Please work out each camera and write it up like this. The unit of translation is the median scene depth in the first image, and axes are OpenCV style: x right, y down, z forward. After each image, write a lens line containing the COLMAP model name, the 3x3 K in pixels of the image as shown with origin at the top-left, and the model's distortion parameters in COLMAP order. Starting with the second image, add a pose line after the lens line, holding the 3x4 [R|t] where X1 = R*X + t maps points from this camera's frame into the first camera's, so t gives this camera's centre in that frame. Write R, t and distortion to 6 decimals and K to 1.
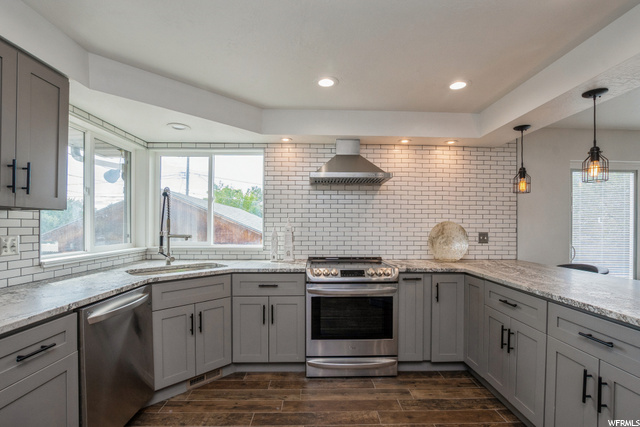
lens RADIAL K [[294.4, 0, 320.3], [0, 294.4, 227.0], [0, 0, 1]] dist [-0.024475, 0.000278]
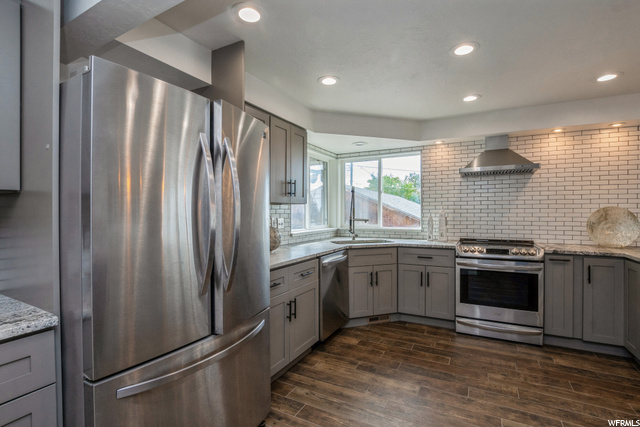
lens RADIAL K [[293.9, 0, 330.7], [0, 293.9, 212.5], [0, 0, 1]] dist [-0.023906, 0.000308]
pose [[0.881398, -0.005288, -0.472345, 0.070437], [0.003428, 0.999983, -0.004798, 0.002288], [0.472363, 0.002610, 0.881400, -0.348126]]
